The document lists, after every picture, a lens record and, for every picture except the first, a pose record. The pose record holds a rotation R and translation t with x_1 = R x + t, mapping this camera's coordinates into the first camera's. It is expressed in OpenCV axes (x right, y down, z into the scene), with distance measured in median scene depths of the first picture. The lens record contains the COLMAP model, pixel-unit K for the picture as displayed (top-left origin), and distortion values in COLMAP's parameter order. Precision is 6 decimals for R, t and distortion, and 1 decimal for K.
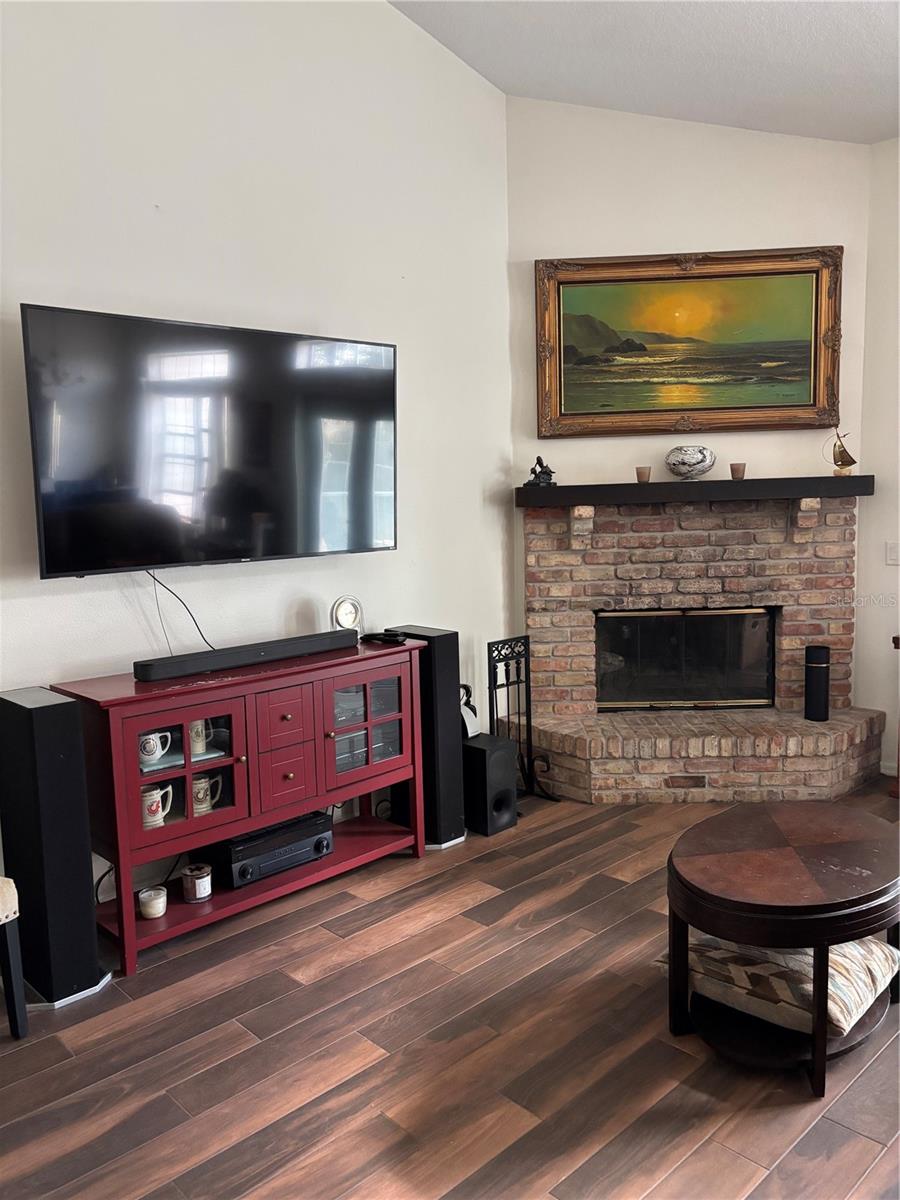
lens RADIAL K [[921.2, 0, 447.3], [0, 921.2, 597.5], [0, 0, 1]] dist [0.026209, -0.010594]
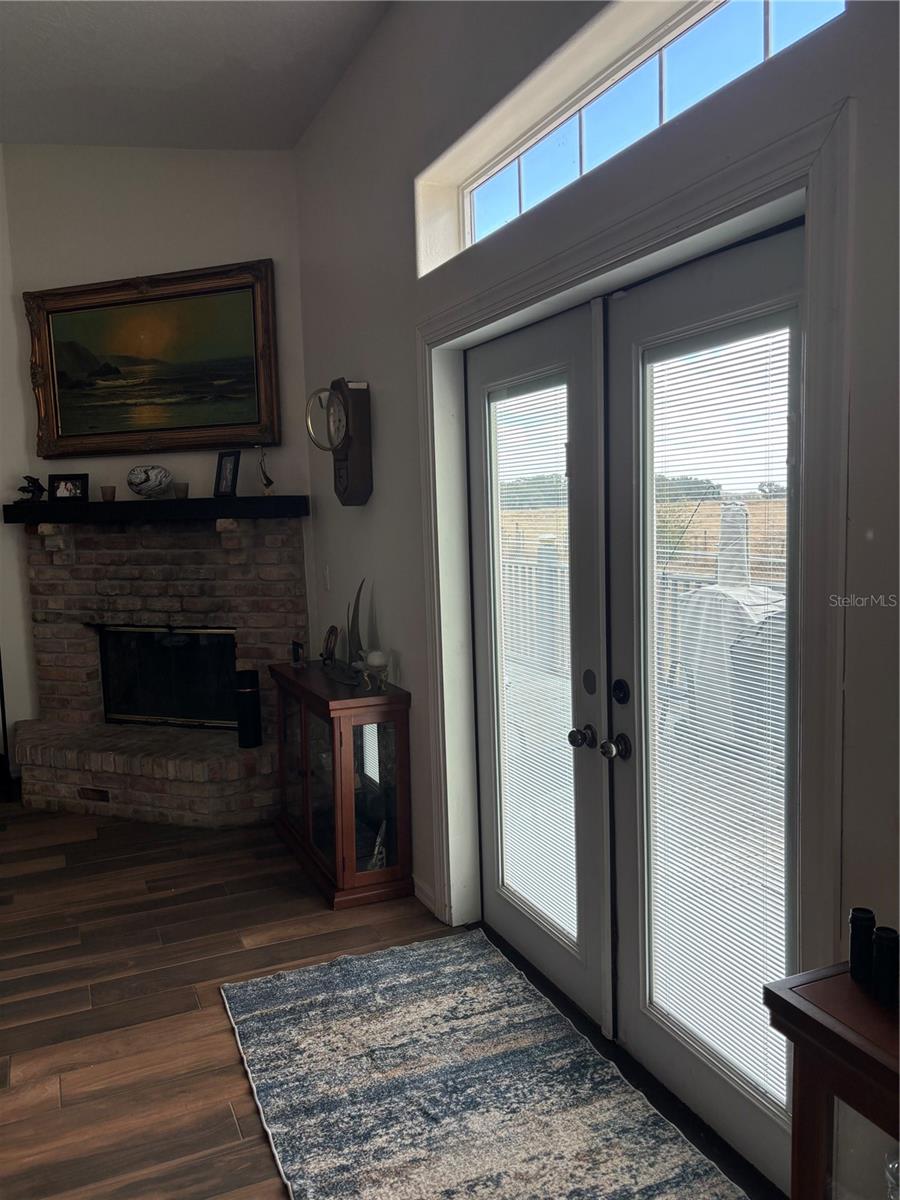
lens RADIAL K [[921.2, 0, 454.7], [0, 921.2, 600.8], [0, 0, 1]] dist [0.026209, -0.010594]
pose [[0.942558, 0.037677, -0.331911, 0.914747], [-0.041247, 0.999142, -0.003714, -0.025716], [0.331486, 0.017191, 0.943304, 0.155455]]
